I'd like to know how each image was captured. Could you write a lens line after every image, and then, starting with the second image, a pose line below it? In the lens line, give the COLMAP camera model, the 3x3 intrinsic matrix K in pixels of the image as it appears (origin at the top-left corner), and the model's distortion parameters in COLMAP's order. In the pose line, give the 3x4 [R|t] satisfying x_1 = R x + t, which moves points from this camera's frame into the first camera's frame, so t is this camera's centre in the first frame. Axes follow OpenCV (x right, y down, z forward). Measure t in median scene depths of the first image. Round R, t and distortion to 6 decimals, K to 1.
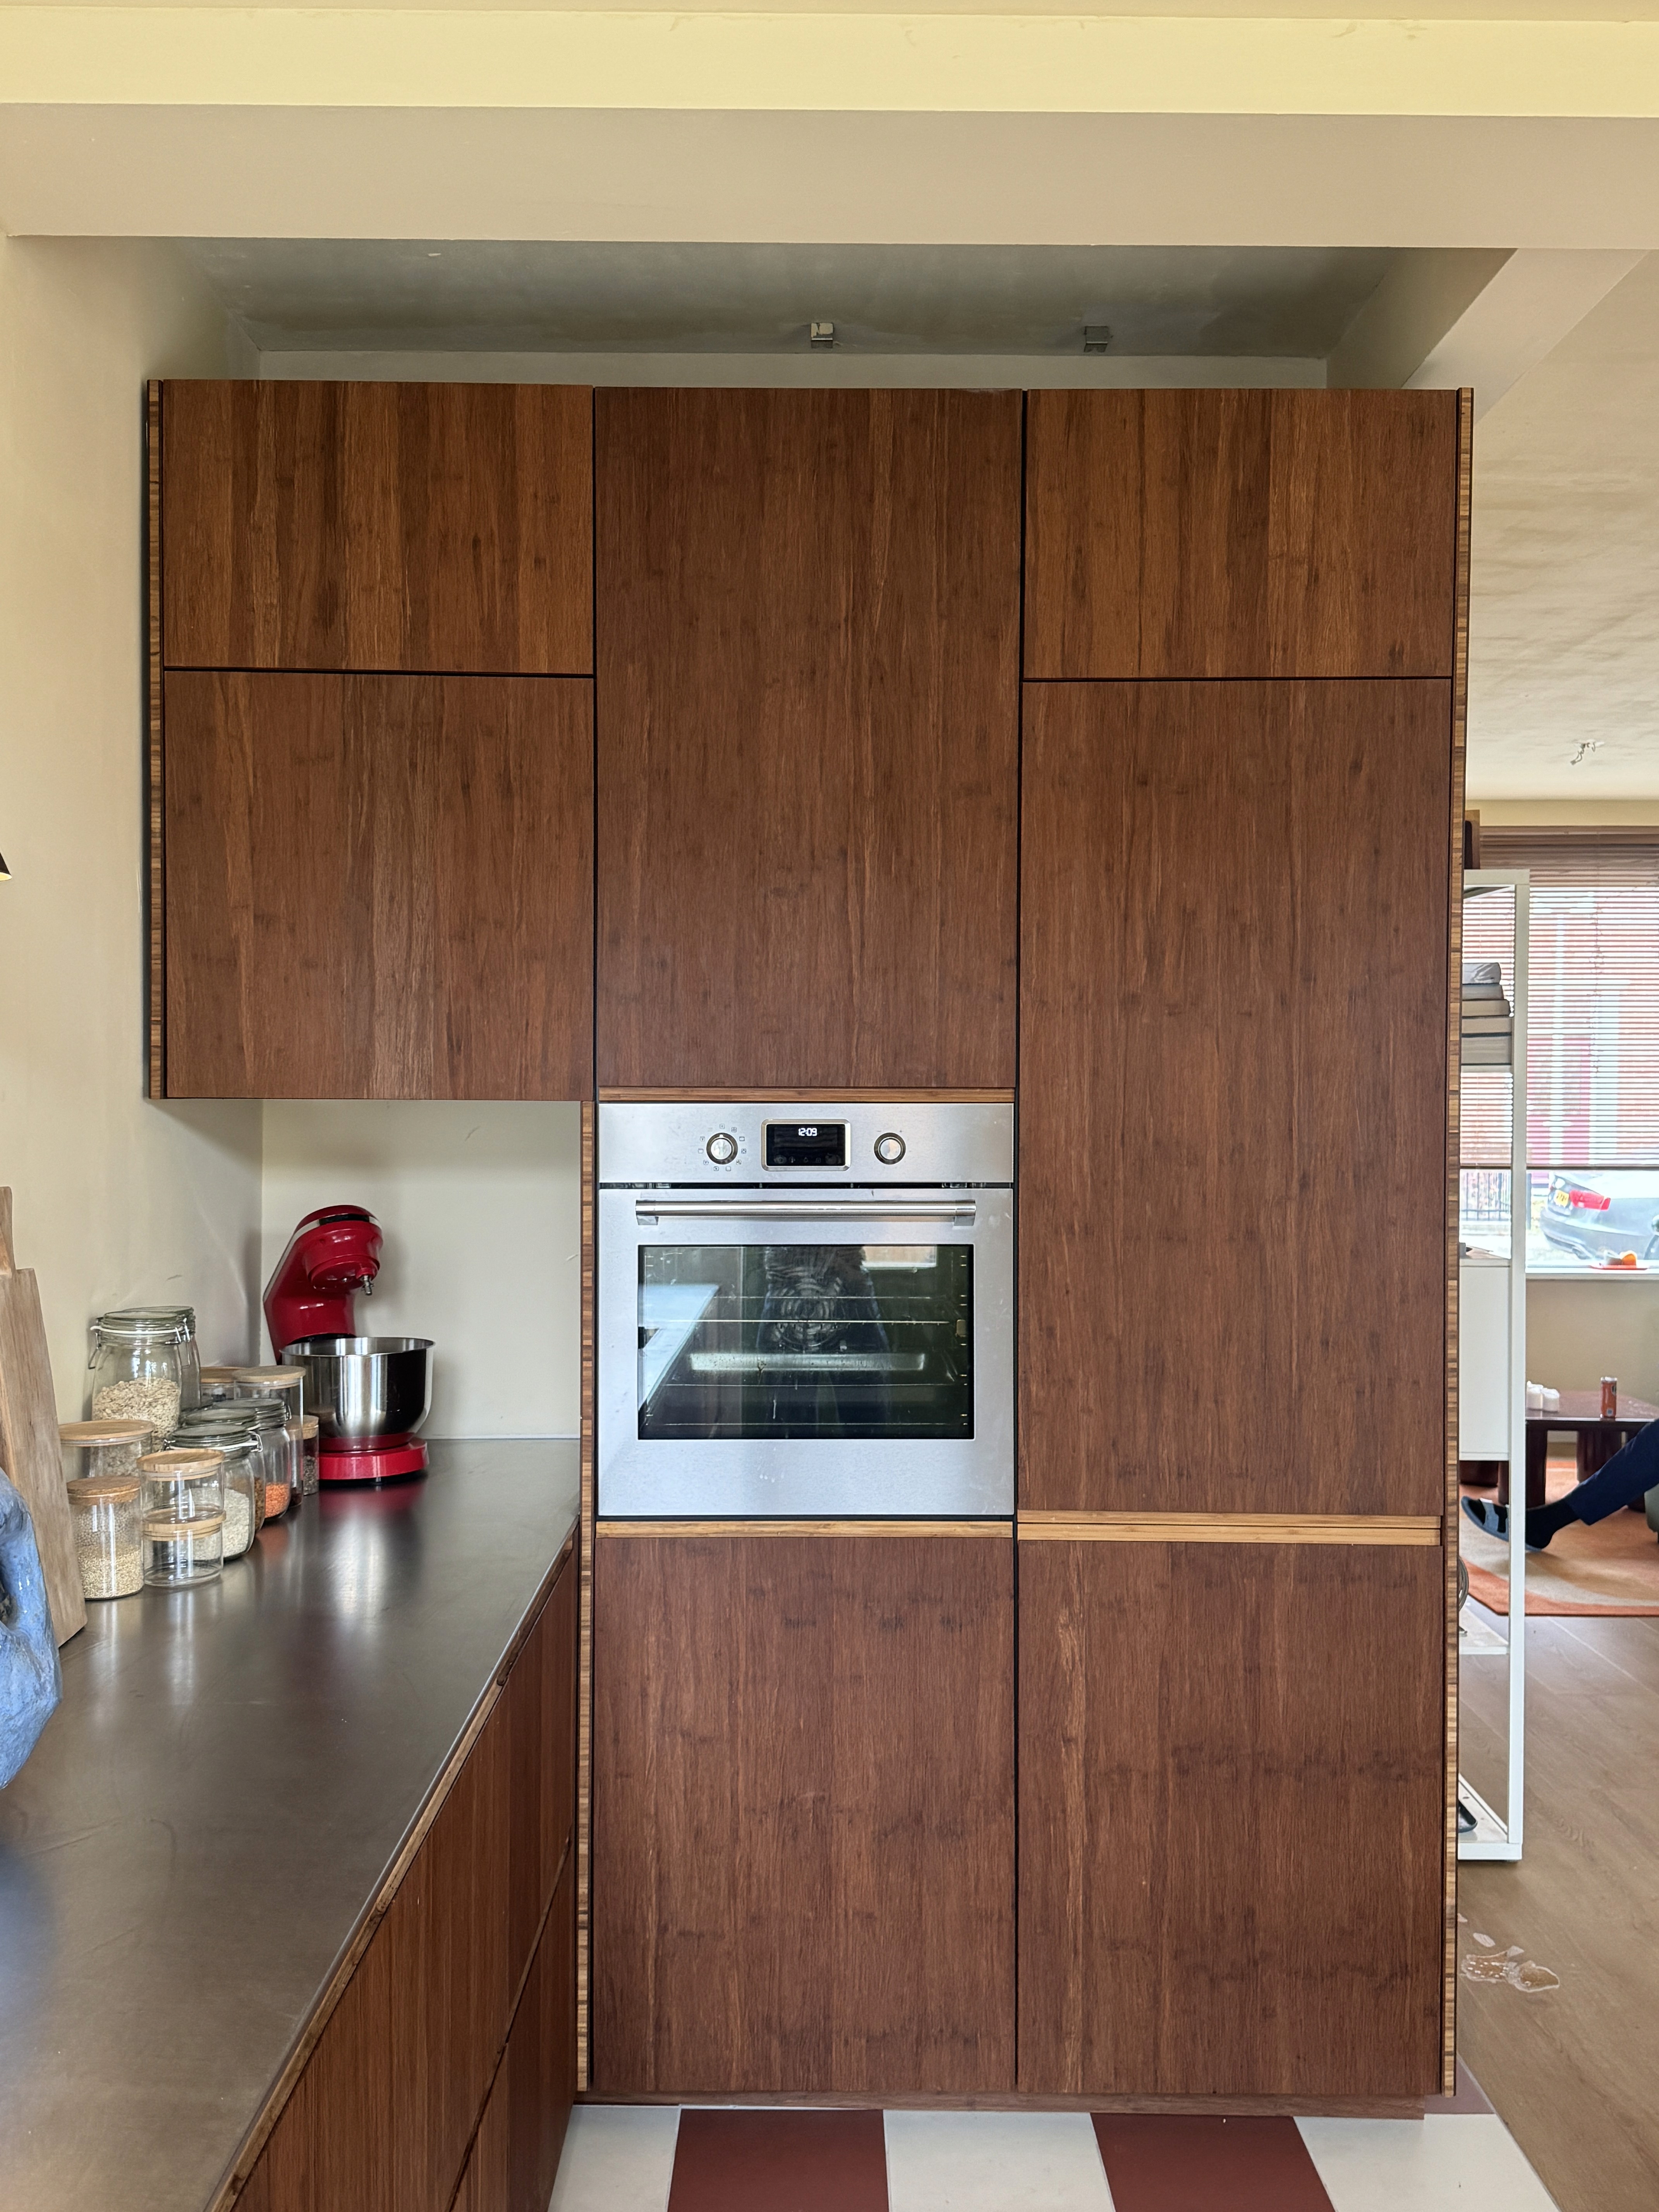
lens RADIAL K [[2028.9, 0, 829.5], [0, 2028.9, 1106.0], [0, 0, 1]] dist [0.122444, 0.001005]
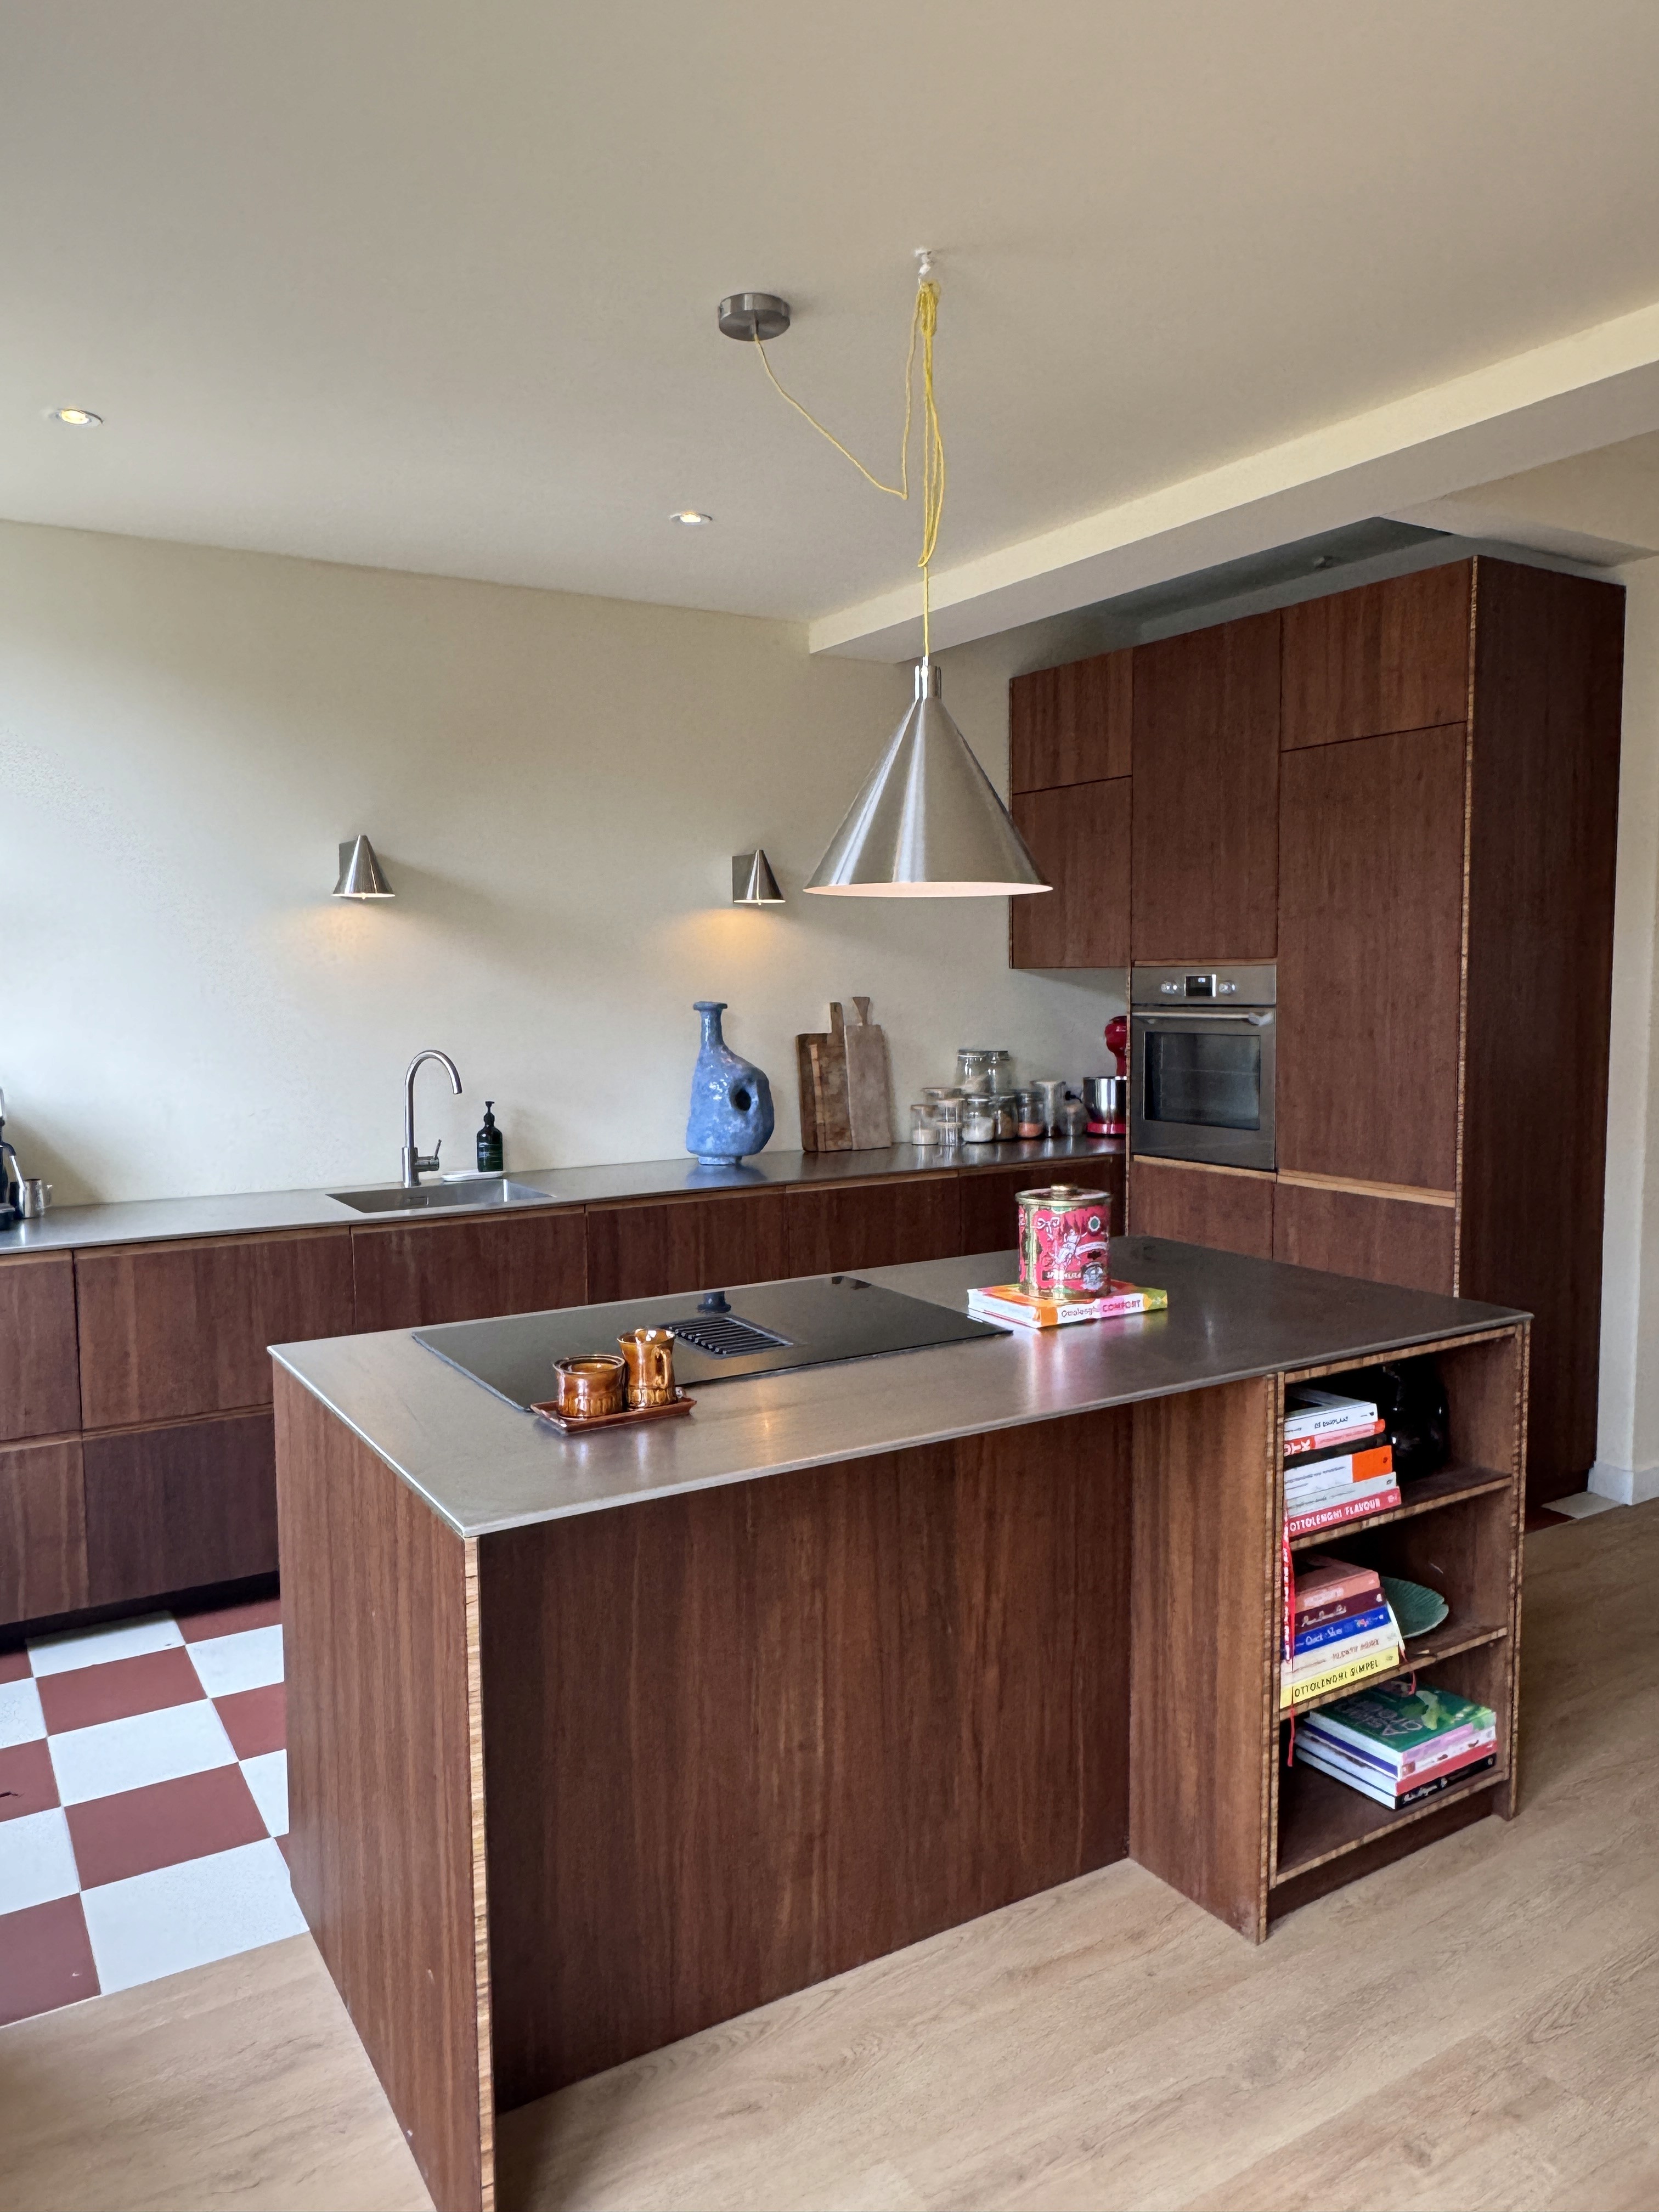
lens RADIAL K [[1544.0, 0, 830.7], [0, 1544.0, 1078.6], [0, 0, 1]] dist [0.003582, 0.002950]
pose [[0.517718, 0.049174, -0.854137, 1.169749], [0.001147, 0.998306, 0.058169, 0.021062], [0.855551, -0.031095, 0.516784, -0.163709]]
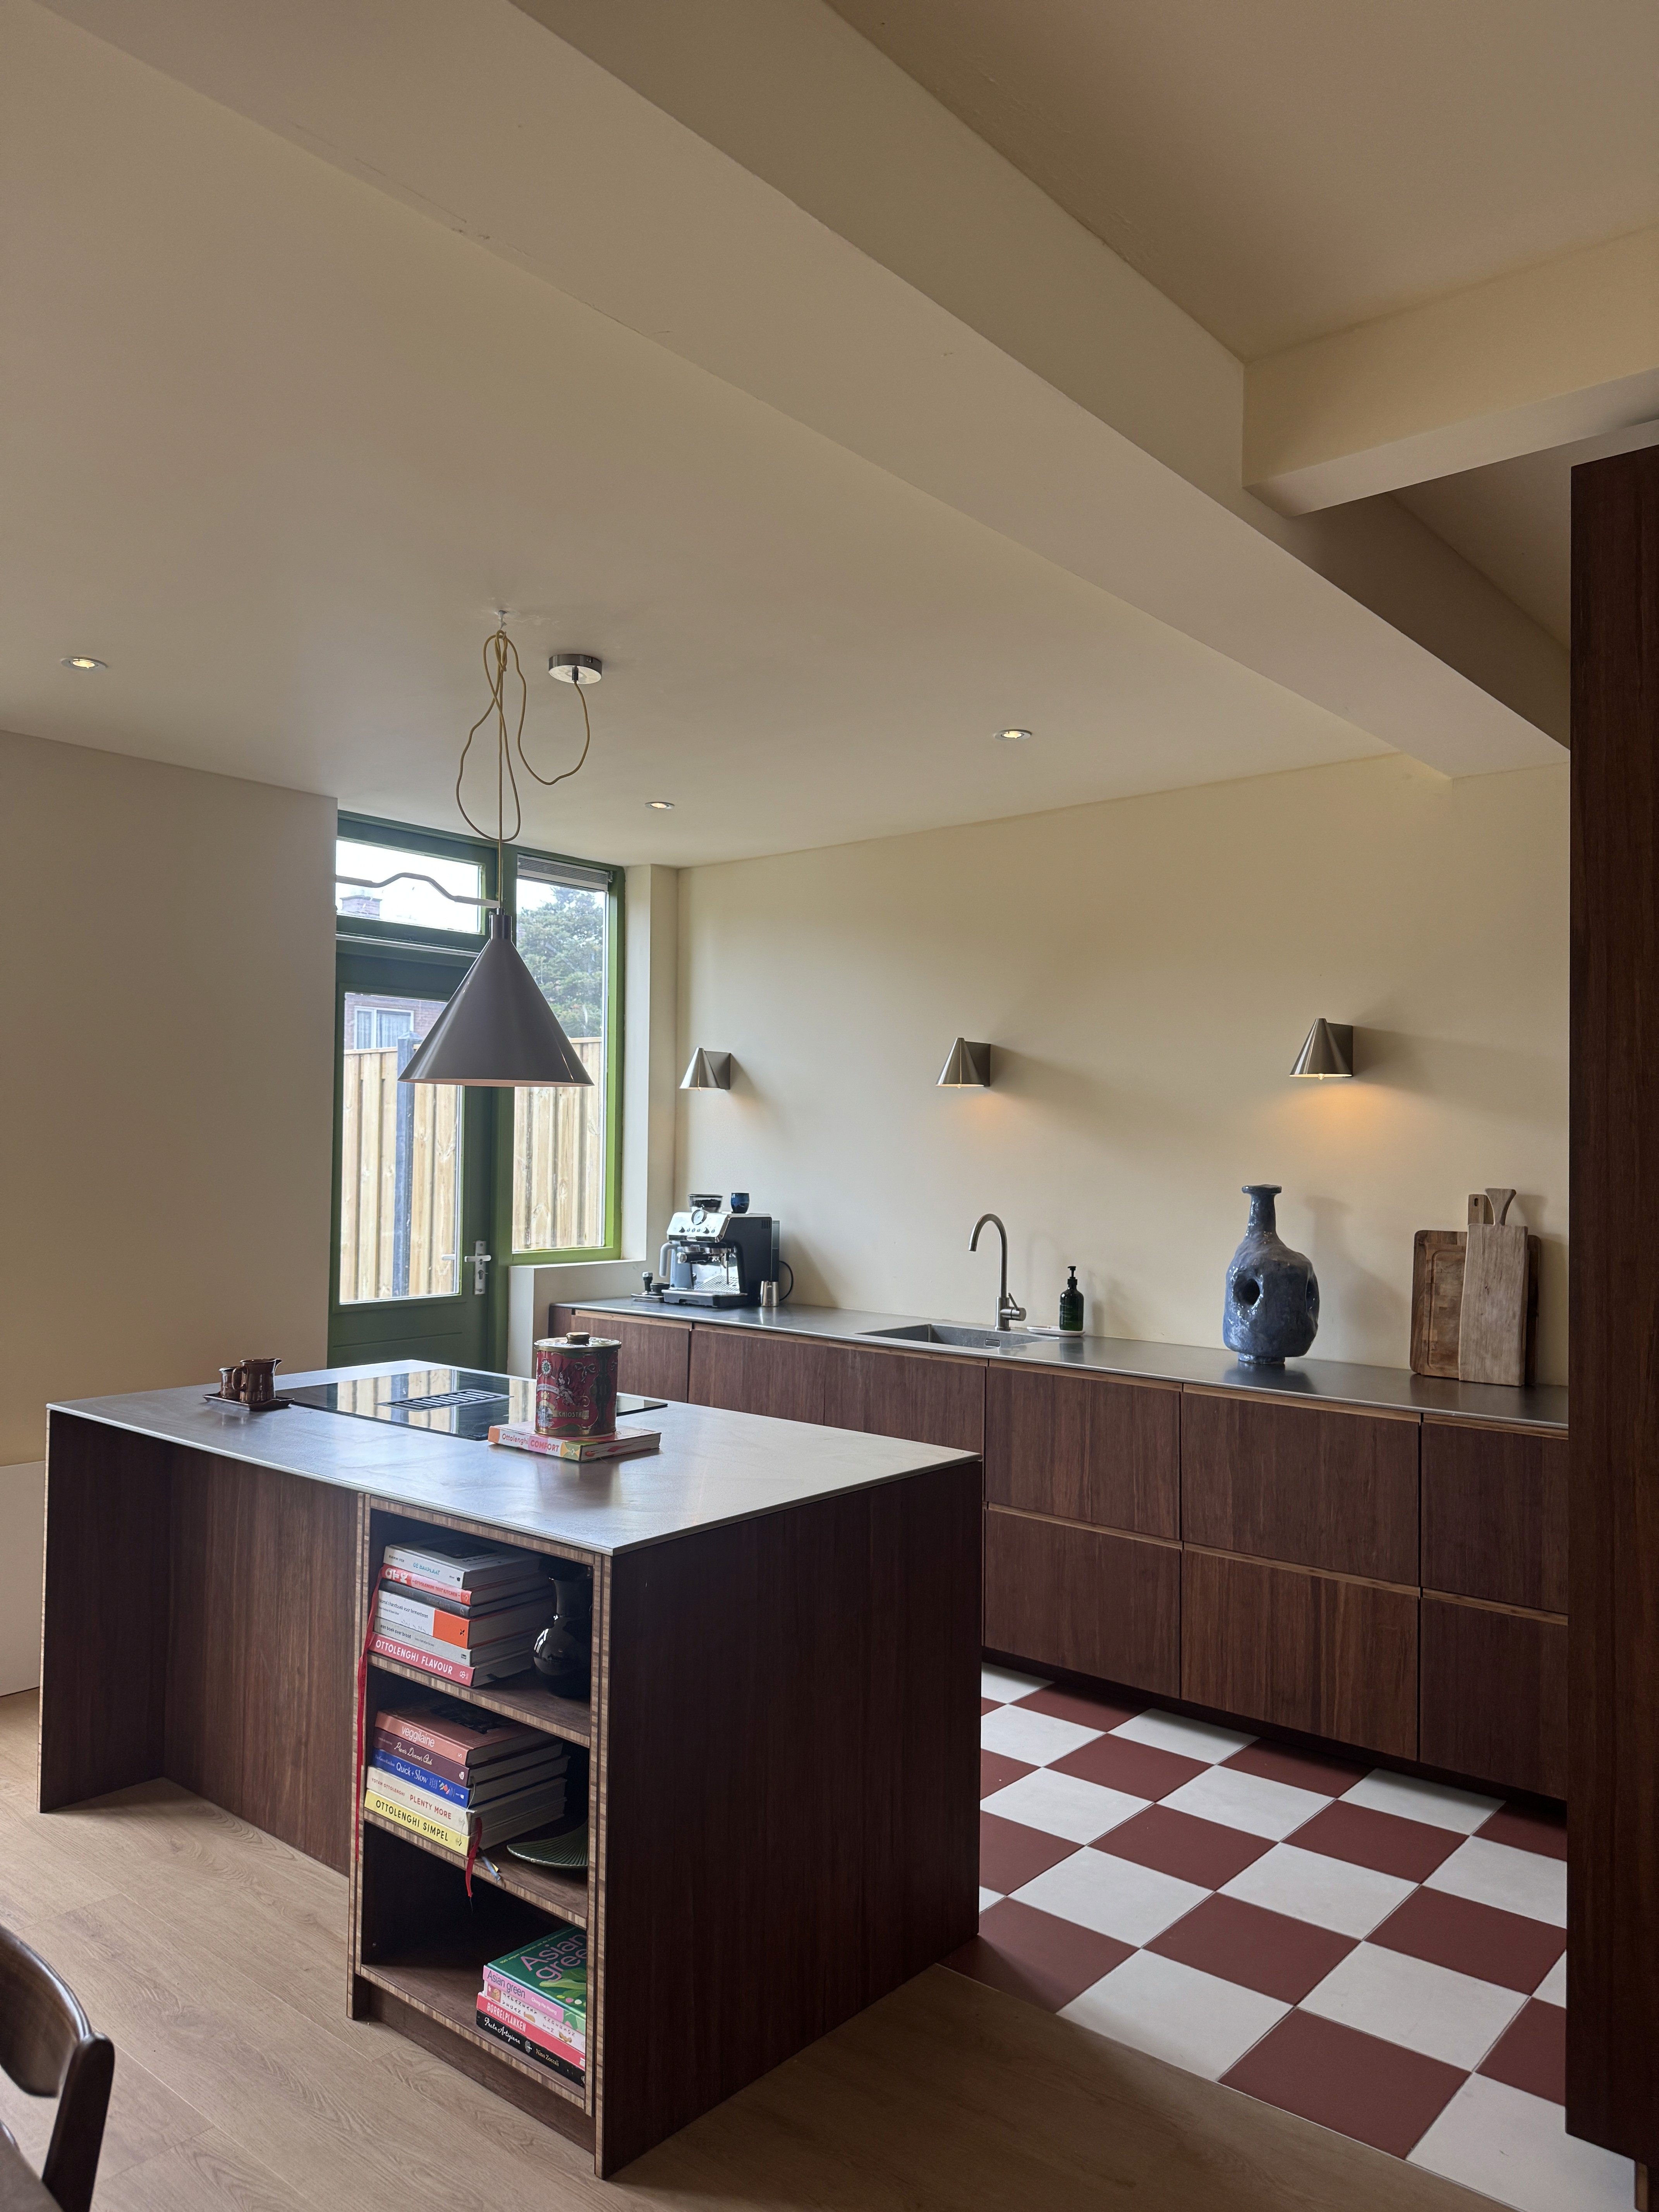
lens RADIAL K [[1536.9, 0, 826.0], [0, 1536.9, 1106.6], [0, 0, 1]] dist [0.108215, -0.146156]
pose [[-0.656720, -0.034519, -0.753344, 1.141315], [-0.025430, 0.999397, -0.023625, 0.004546], [0.753705, 0.003642, -0.657203, 1.235406]]
